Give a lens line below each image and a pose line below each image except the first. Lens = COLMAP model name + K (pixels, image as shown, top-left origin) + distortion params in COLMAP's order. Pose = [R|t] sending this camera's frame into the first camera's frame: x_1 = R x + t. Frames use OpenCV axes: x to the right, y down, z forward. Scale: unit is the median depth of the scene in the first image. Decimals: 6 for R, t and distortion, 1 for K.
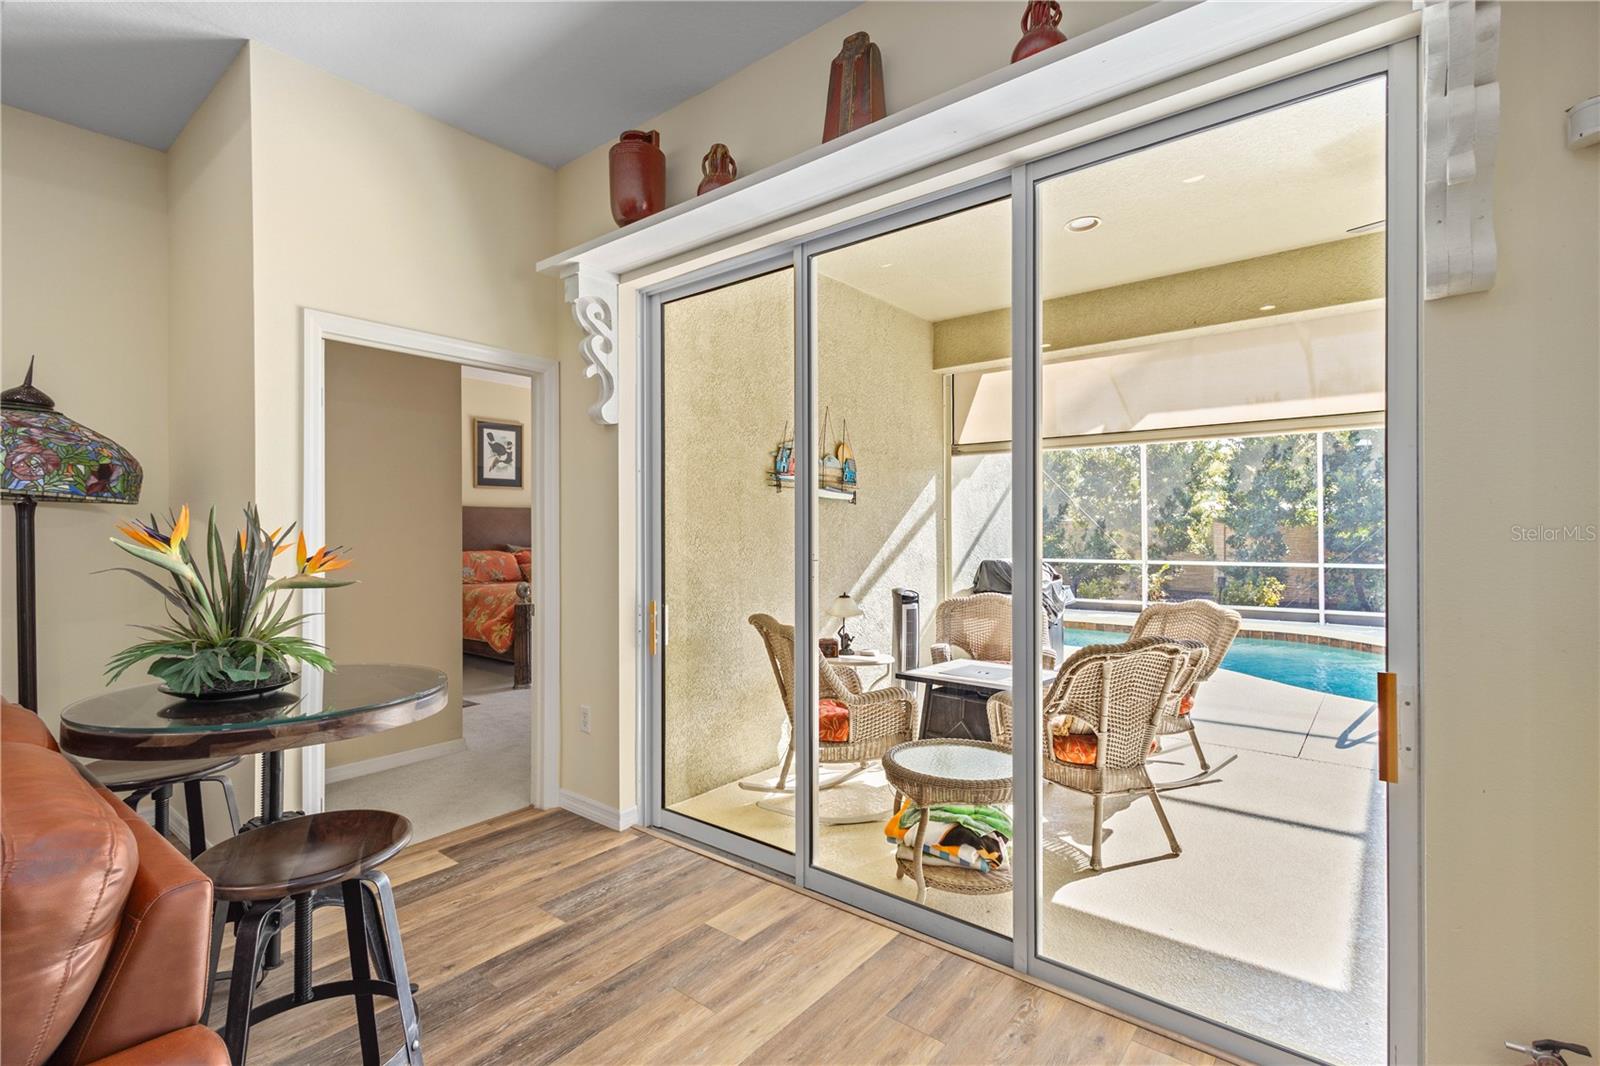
lens RADIAL K [[746.2, 0, 801.5], [0, 746.2, 529.0], [0, 0, 1]] dist [0.020810, -0.005000]
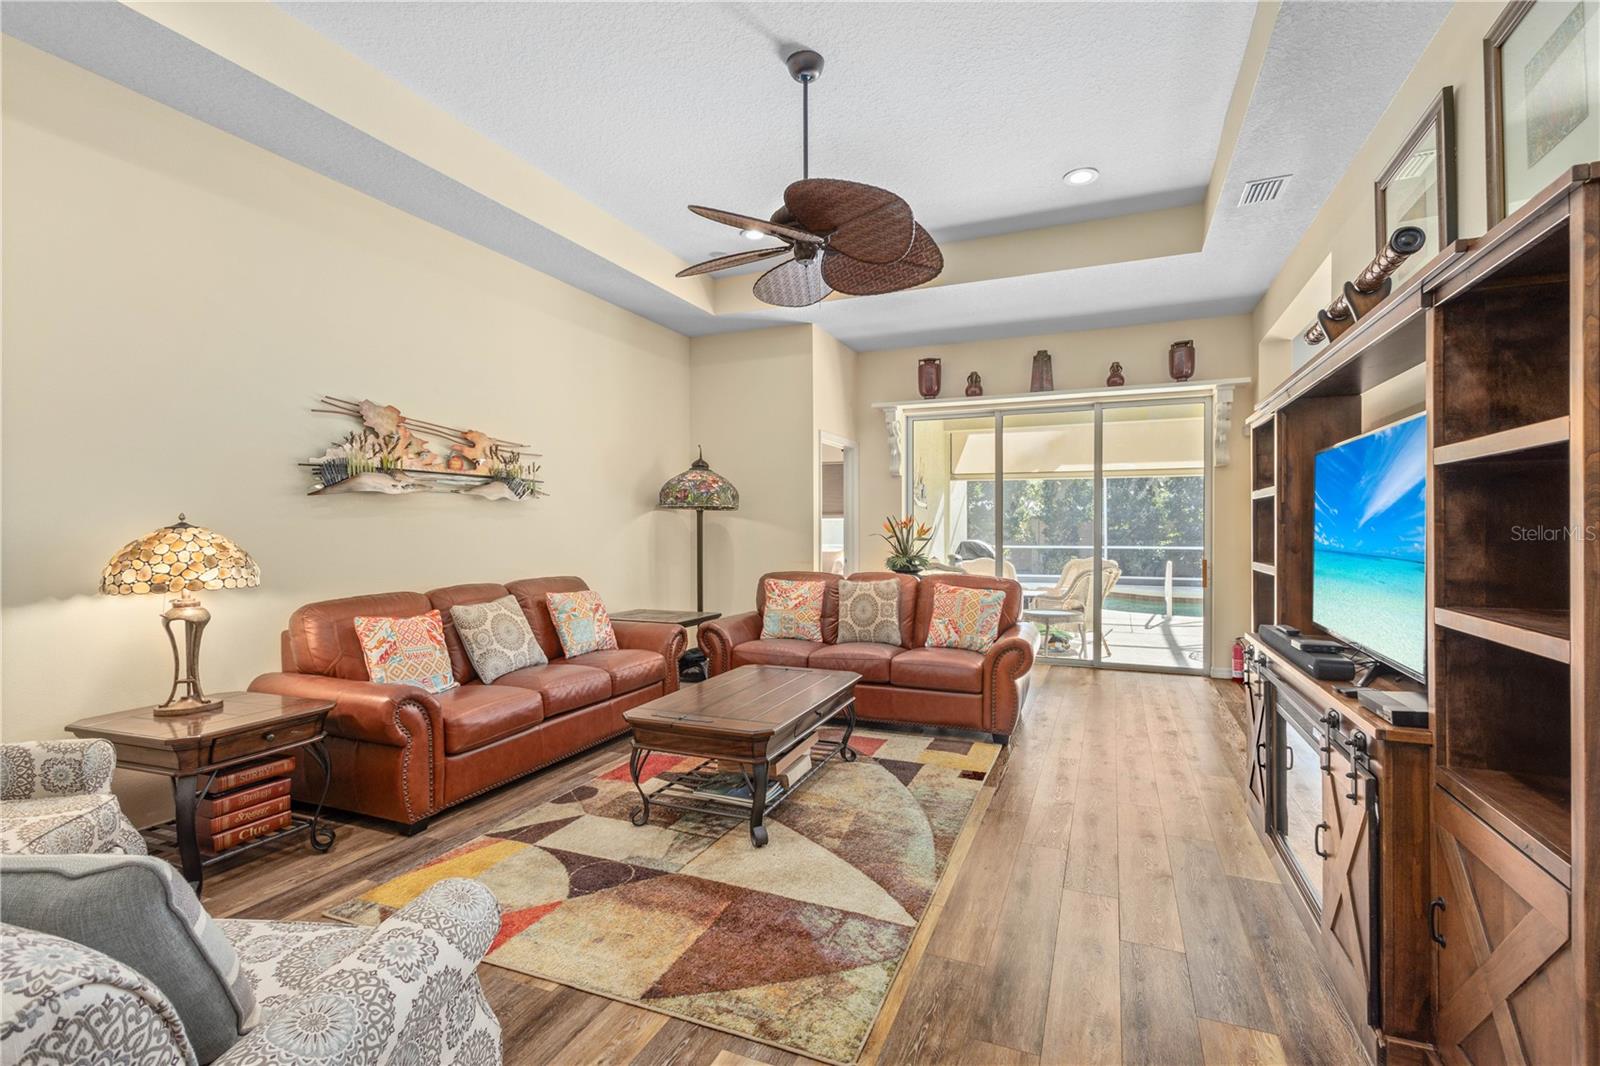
lens RADIAL K [[746.2, 0, 790.4], [0, 746.2, 523.3], [0, 0, 1]] dist [0.020810, -0.005000]
pose [[0.964295, 0.001809, 0.264825, -0.605362], [-0.001301, 0.999997, -0.002096, 0.005583], [-0.264828, 0.001676, 0.964294, -0.563956]]
